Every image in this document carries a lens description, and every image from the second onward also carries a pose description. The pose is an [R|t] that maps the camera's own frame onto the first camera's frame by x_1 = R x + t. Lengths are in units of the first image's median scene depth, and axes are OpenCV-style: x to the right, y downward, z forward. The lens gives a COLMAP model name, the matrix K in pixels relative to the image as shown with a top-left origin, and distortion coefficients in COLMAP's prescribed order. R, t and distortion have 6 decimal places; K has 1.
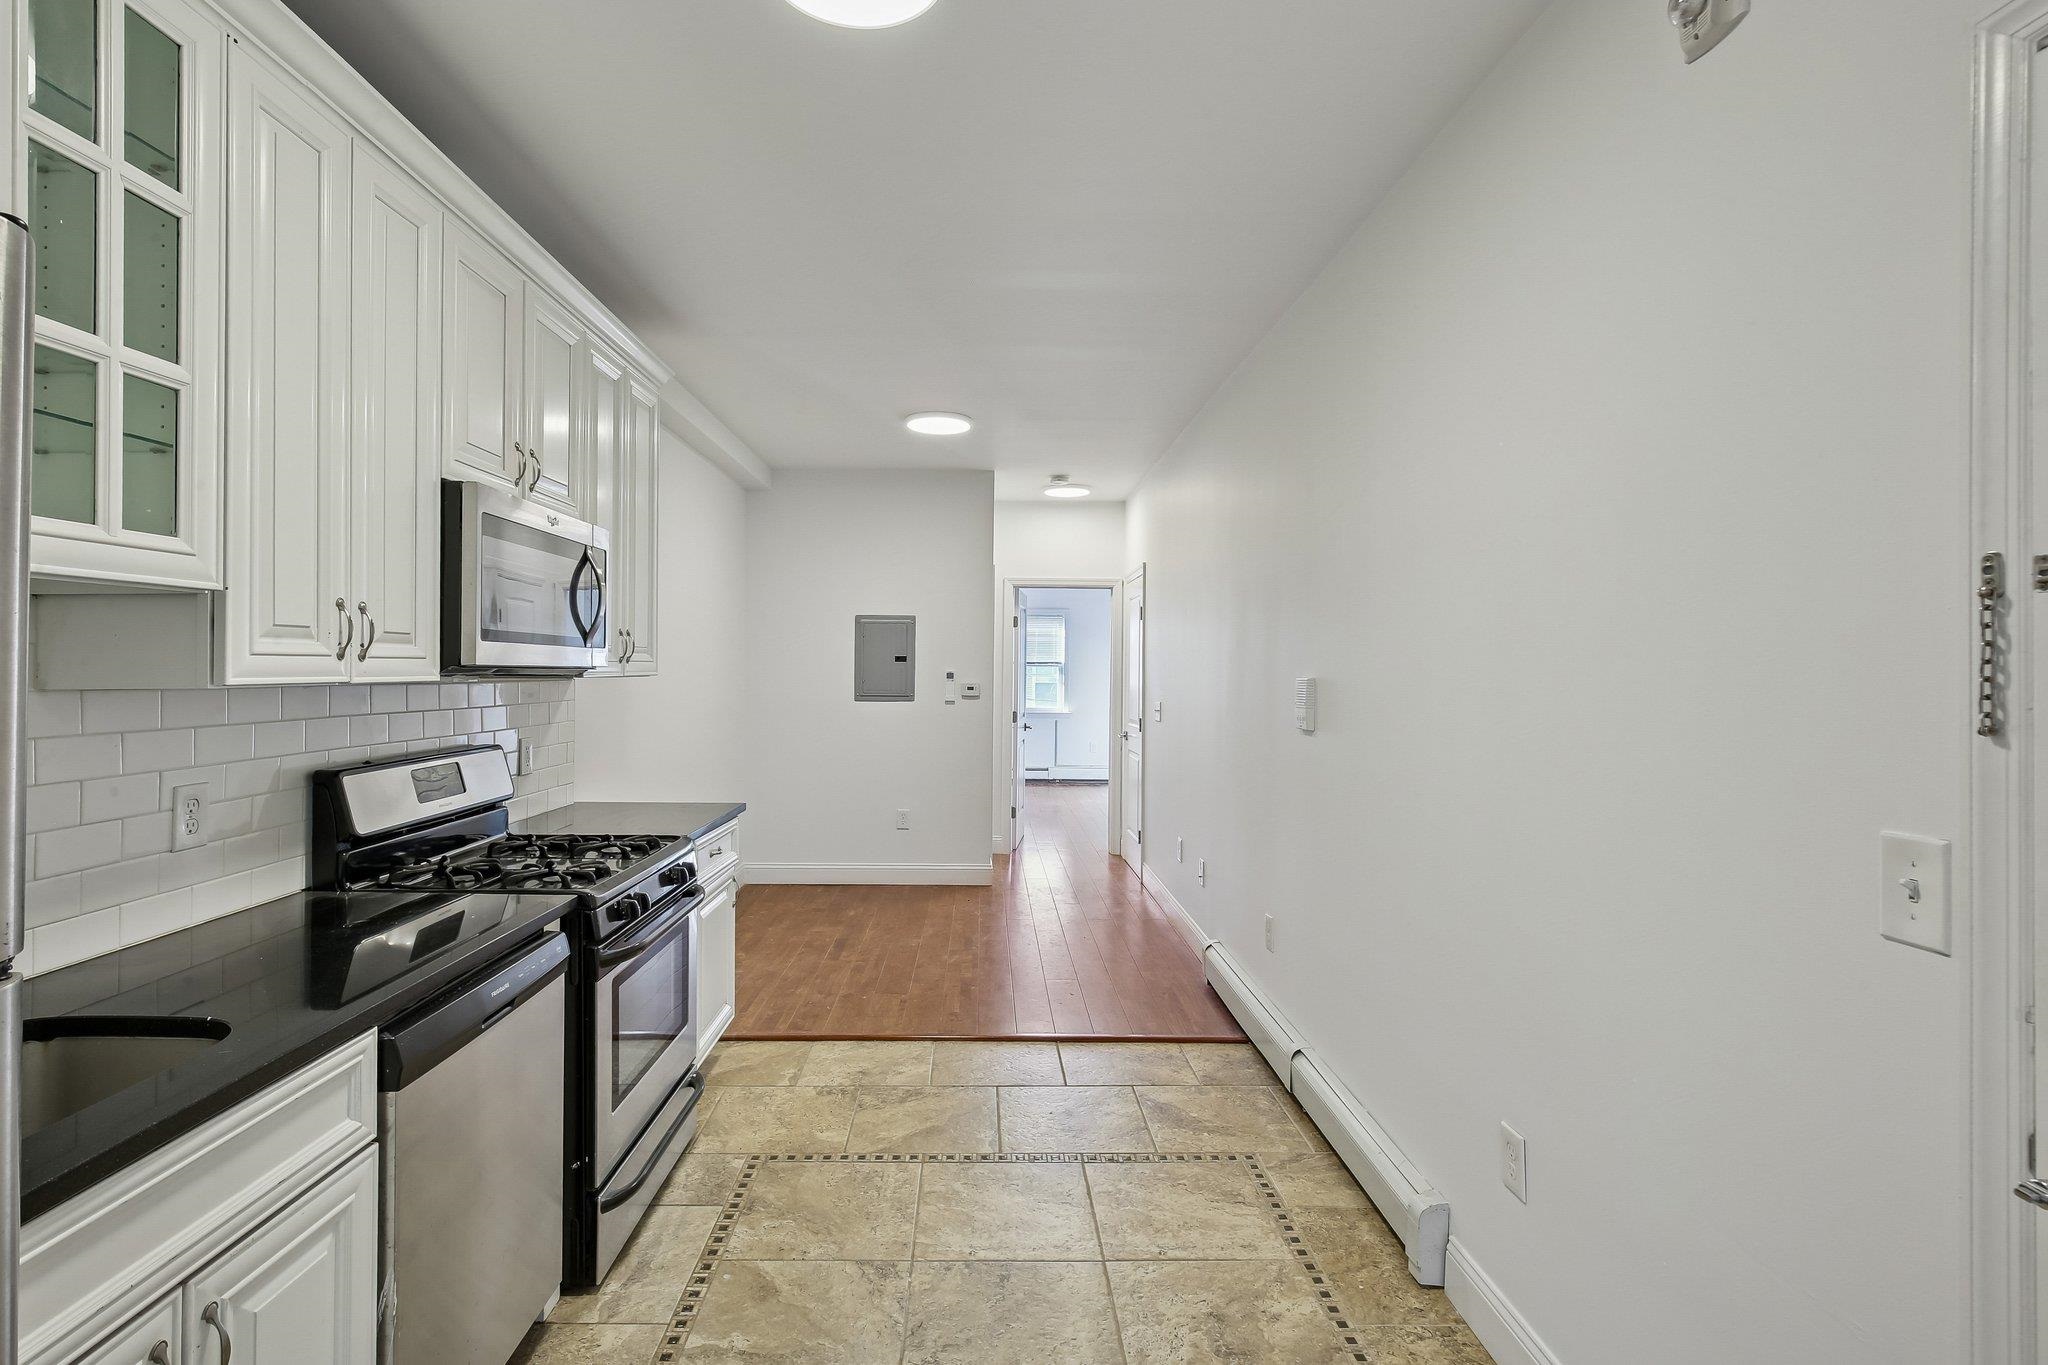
lens RADIAL K [[960.3, 0, 972.1], [0, 960.3, 663.5], [0, 0, 1]] dist [-0.021108, 0.006950]
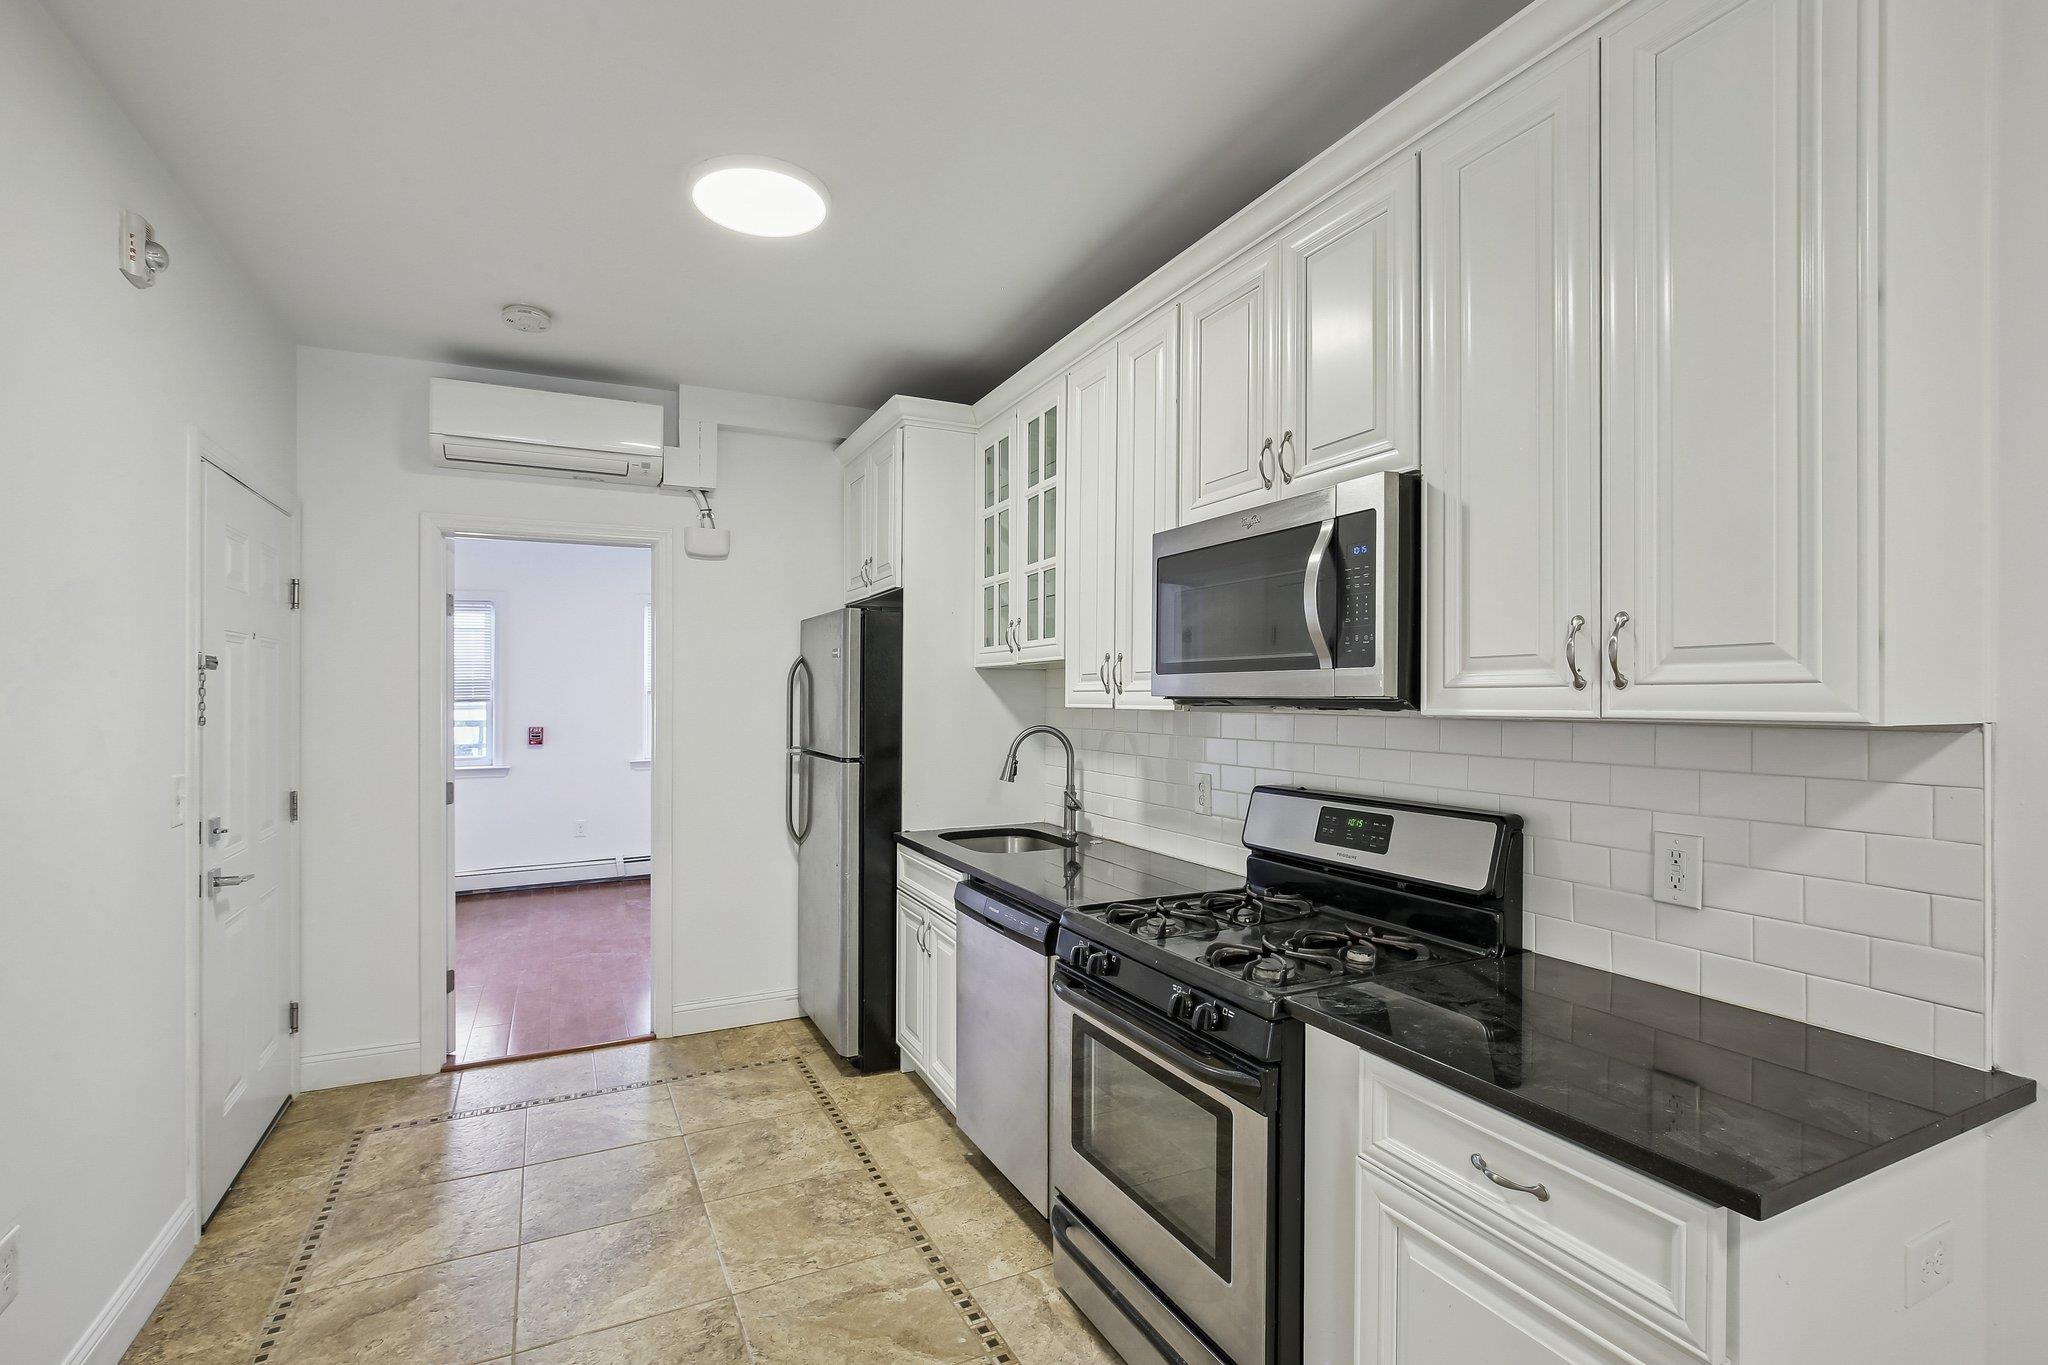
lens RADIAL K [[956.9, 0, 1024.9], [0, 956.9, 688.4], [0, 0, 1]] dist [-0.006777, 0.004388]
pose [[-0.892825, -0.007031, -0.450349, 0.092671], [0.000483, 0.999863, -0.016567, 0.007992], [0.450403, -0.015009, -0.892699, 1.468232]]
